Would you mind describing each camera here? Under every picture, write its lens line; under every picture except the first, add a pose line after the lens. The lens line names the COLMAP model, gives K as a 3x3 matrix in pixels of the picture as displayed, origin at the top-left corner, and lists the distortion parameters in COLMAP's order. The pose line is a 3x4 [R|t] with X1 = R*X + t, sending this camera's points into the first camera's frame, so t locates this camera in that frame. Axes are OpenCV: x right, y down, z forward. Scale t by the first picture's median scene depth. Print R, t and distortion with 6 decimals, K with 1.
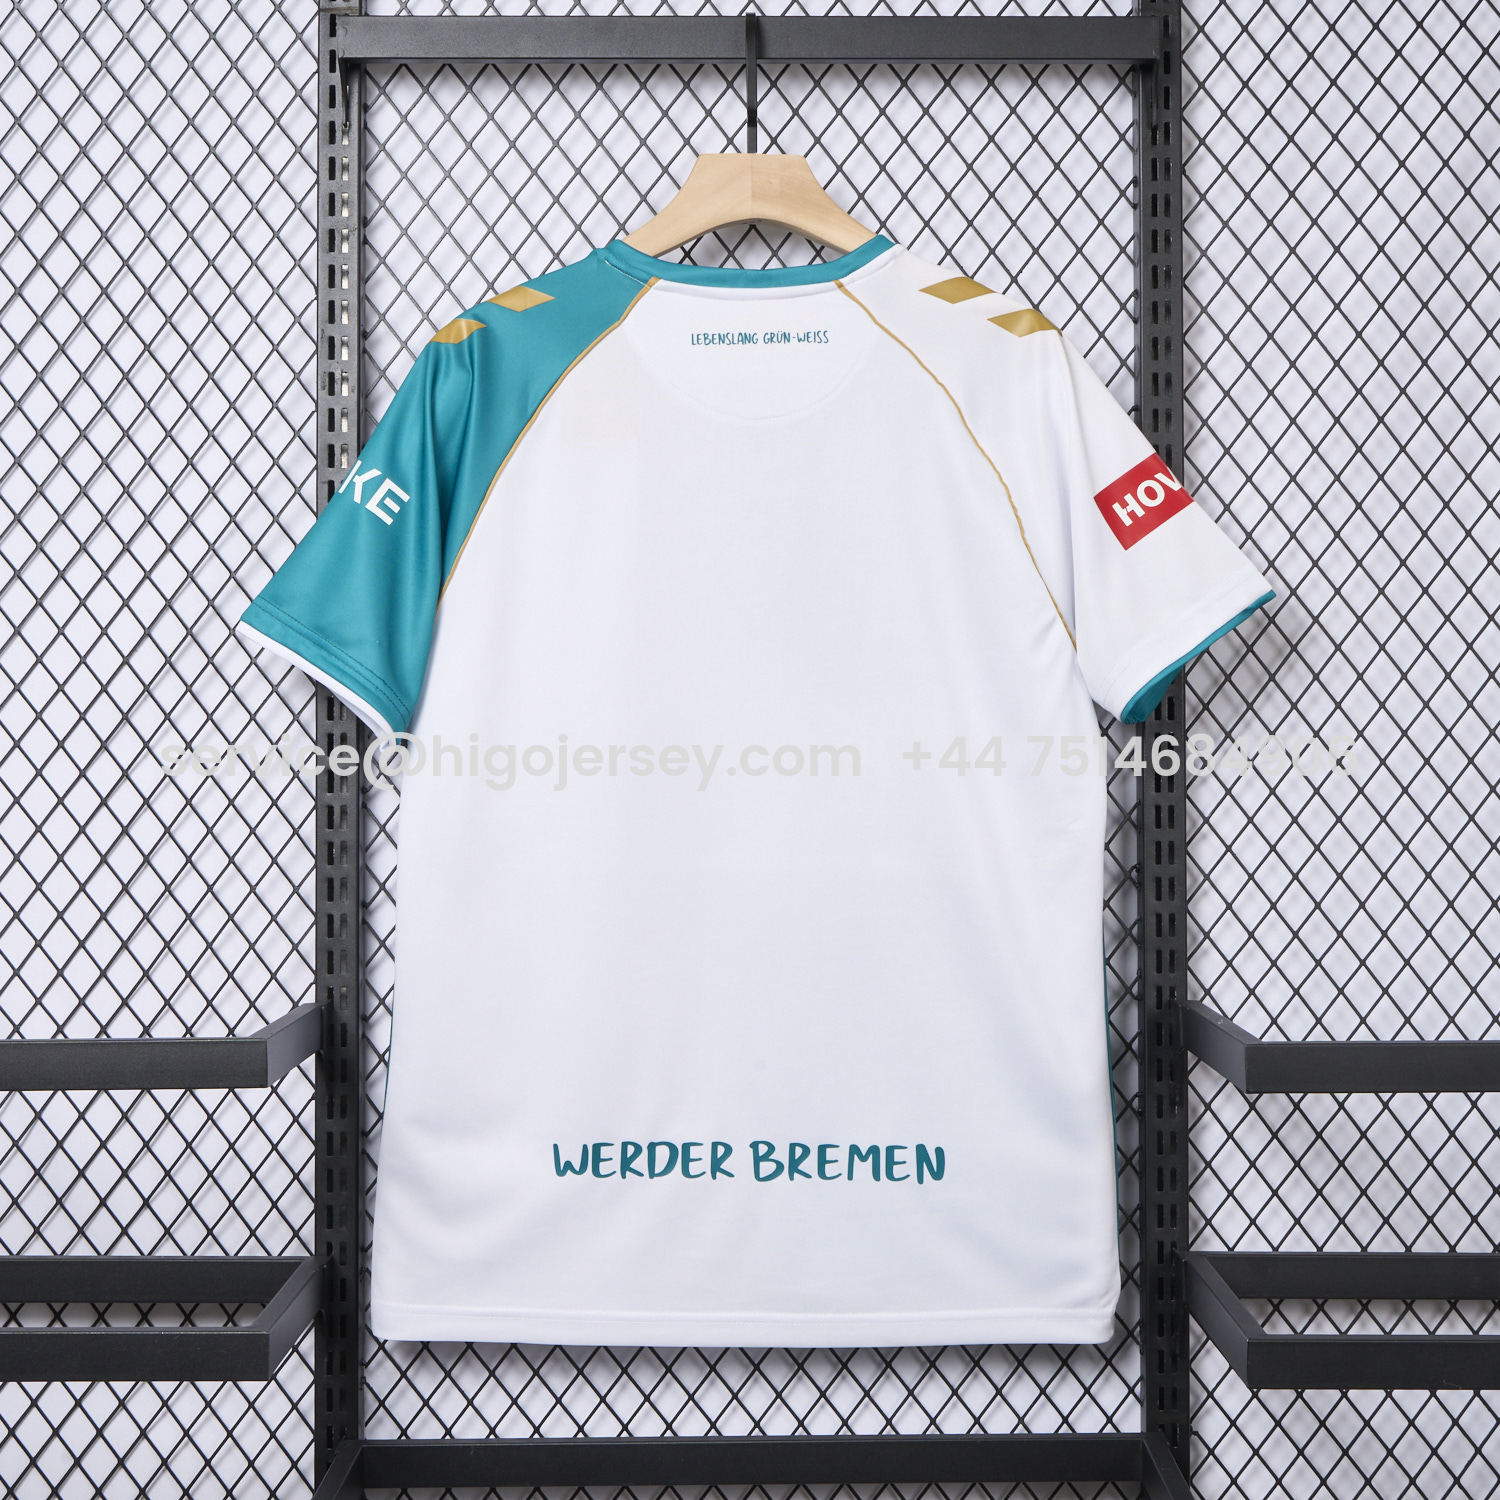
lens RADIAL K [[2842.6, 0, 757.0], [0, 2842.6, 752.1], [0, 0, 1]] dist [-0.004626, 0.000000]
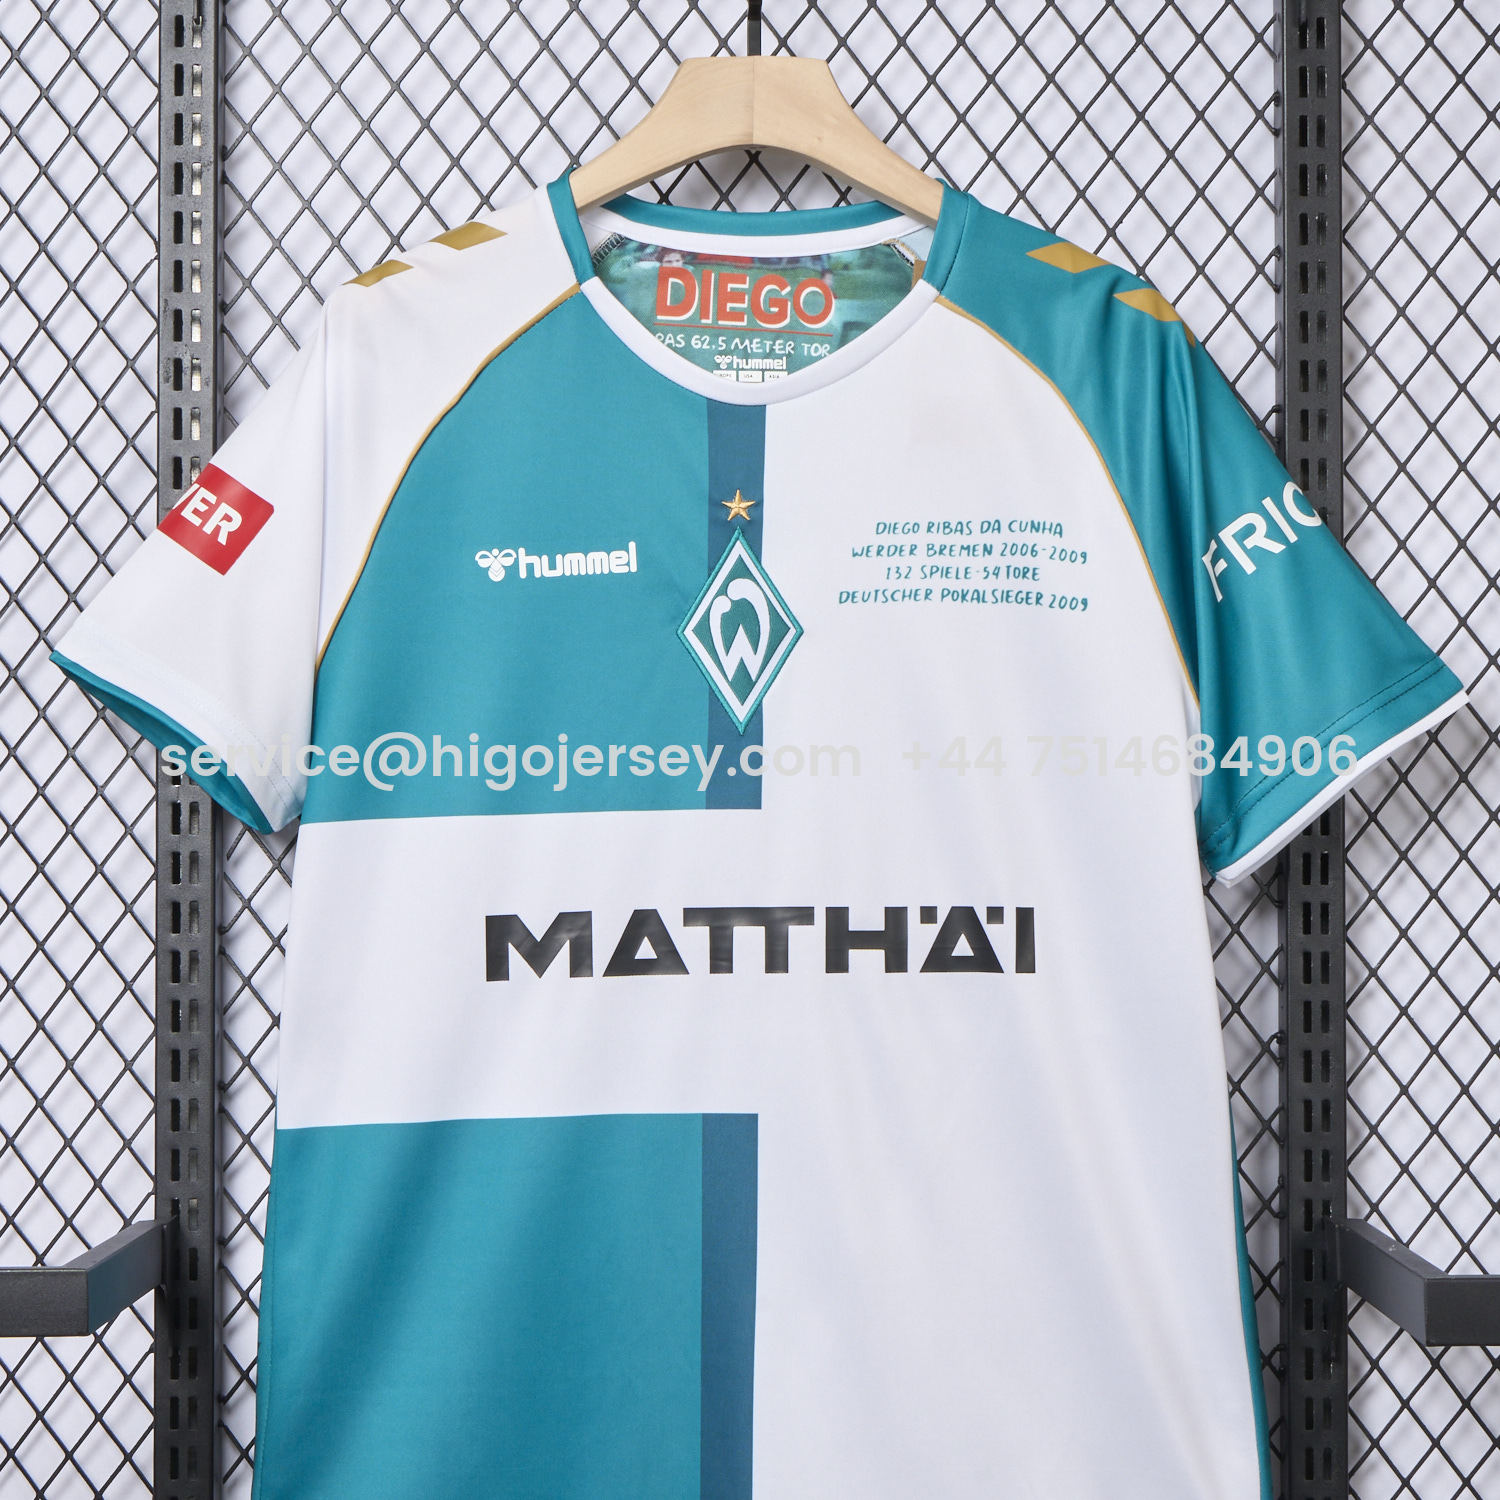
lens RADIAL K [[2842.6, 0, 742.5], [0, 2842.6, 746.7], [0, 0, 1]] dist [-0.004626, 0.000000]
pose [[0.999988, 0.001413, -0.004610, -0.000843], [-0.001414, 0.999999, -0.000216, -0.033717], [0.004610, 0.000223, 0.999989, 0.268706]]
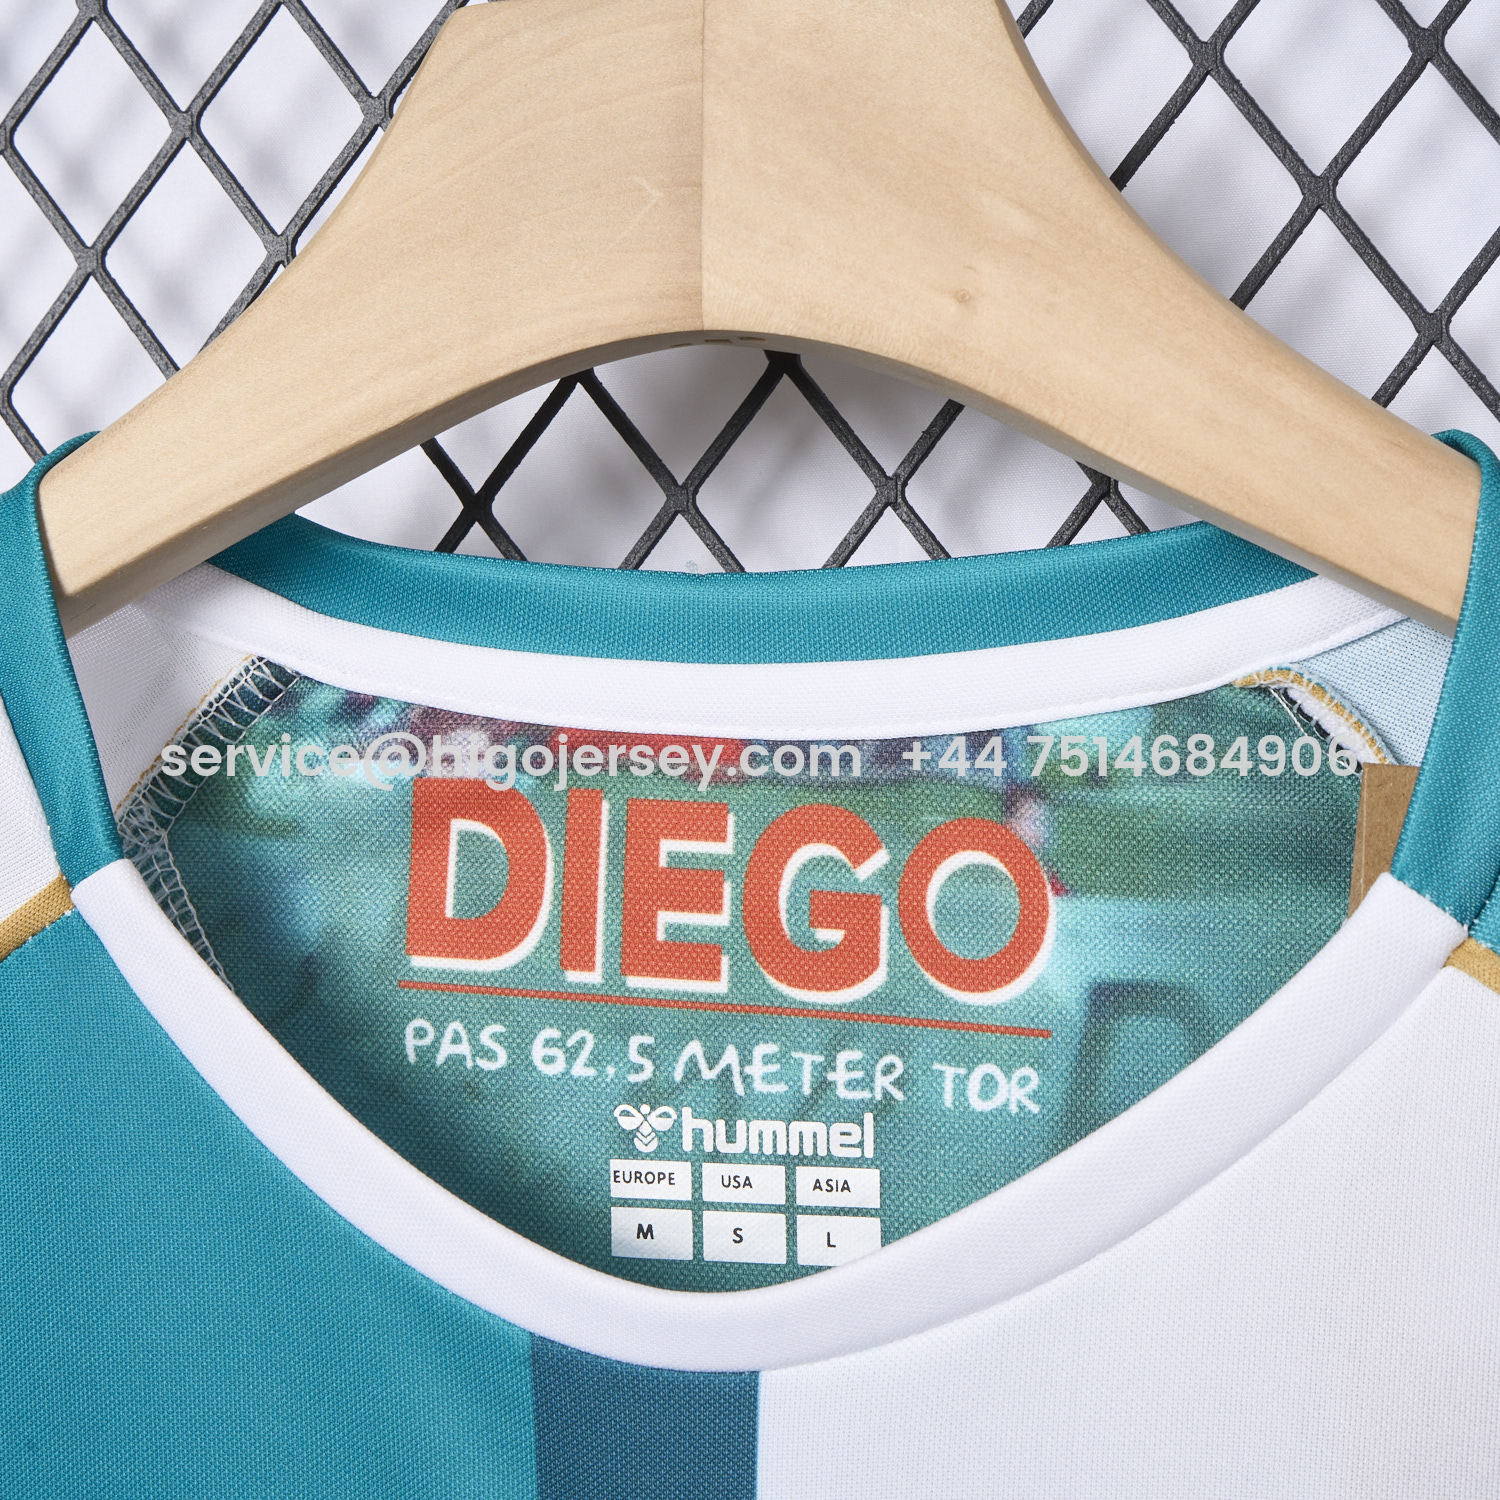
lens RADIAL K [[2842.6, 0, 749.3], [0, 2842.6, 756.5], [0, 0, 1]] dist [-0.004626, 0.000000]
pose [[0.980183, -0.007007, -0.197972, 0.036357], [0.005780, 0.999960, -0.006778, -0.154979], [0.198012, 0.005499, 0.980184, 0.797509]]
